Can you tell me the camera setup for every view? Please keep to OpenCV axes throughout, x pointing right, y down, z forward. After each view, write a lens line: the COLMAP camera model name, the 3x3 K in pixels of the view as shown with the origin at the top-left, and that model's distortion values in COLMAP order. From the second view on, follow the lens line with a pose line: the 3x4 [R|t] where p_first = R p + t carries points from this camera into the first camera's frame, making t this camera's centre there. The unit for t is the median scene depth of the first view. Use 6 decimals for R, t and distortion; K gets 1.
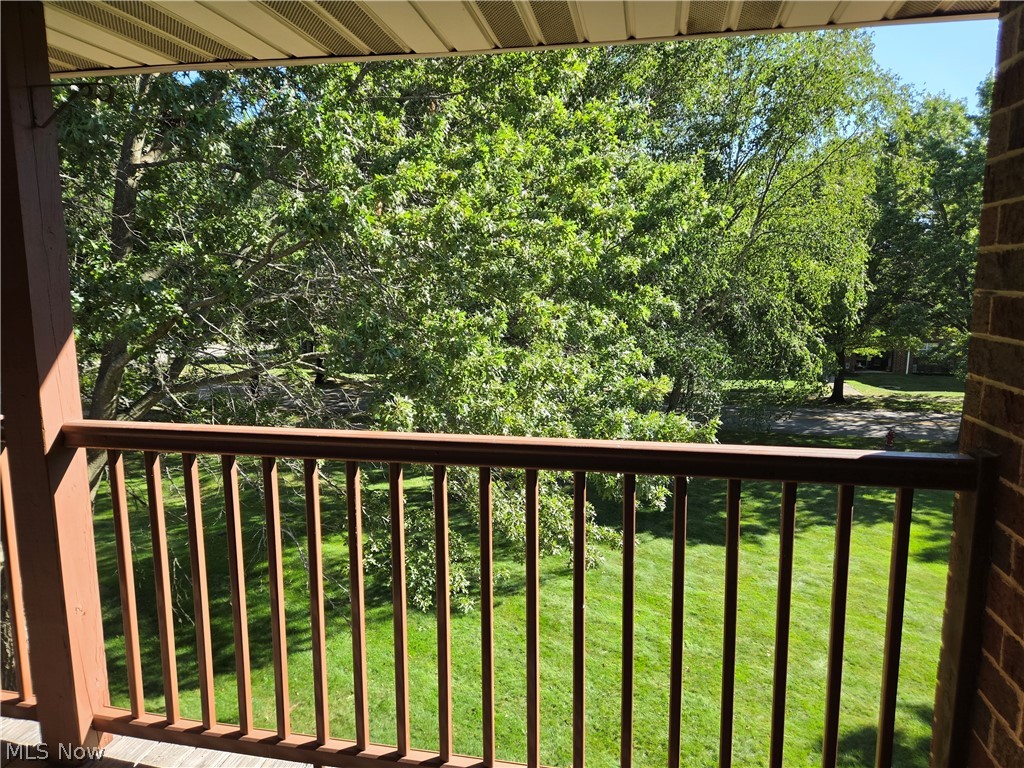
lens RADIAL K [[685.5, 0, 511.9], [0, 685.5, 376.6], [0, 0, 1]] dist [0.079321, -0.075775]
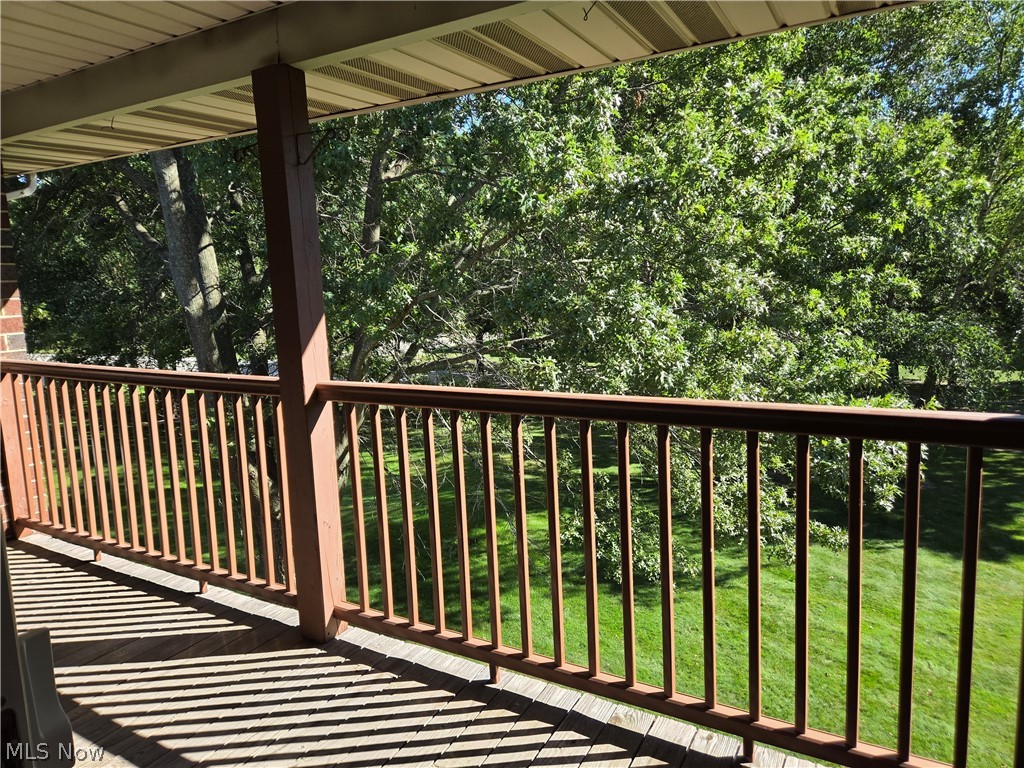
lens RADIAL K [[685.5, 0, 506.3], [0, 685.5, 358.6], [0, 0, 1]] dist [0.079321, -0.075775]
pose [[0.948755, 0.002000, -0.316006, 0.019461], [-0.005324, 0.999939, -0.009655, 0.004985], [0.315967, 0.010843, 0.948708, -0.022732]]
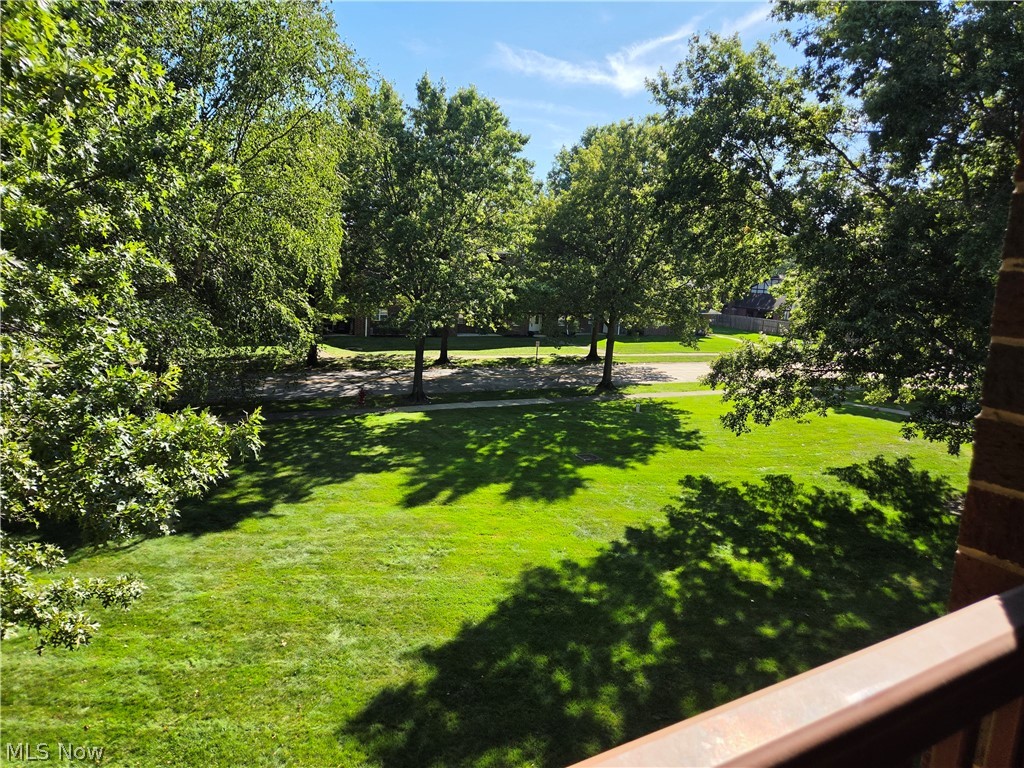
lens RADIAL K [[685.5, 0, 491.9], [0, 685.5, 377.0], [0, 0, 1]] dist [0.079321, -0.075775]
pose [[0.760181, -0.075604, 0.645297, 0.001415], [0.043307, 0.996894, 0.065780, -0.009888], [-0.648266, -0.022059, 0.761094, 0.105197]]
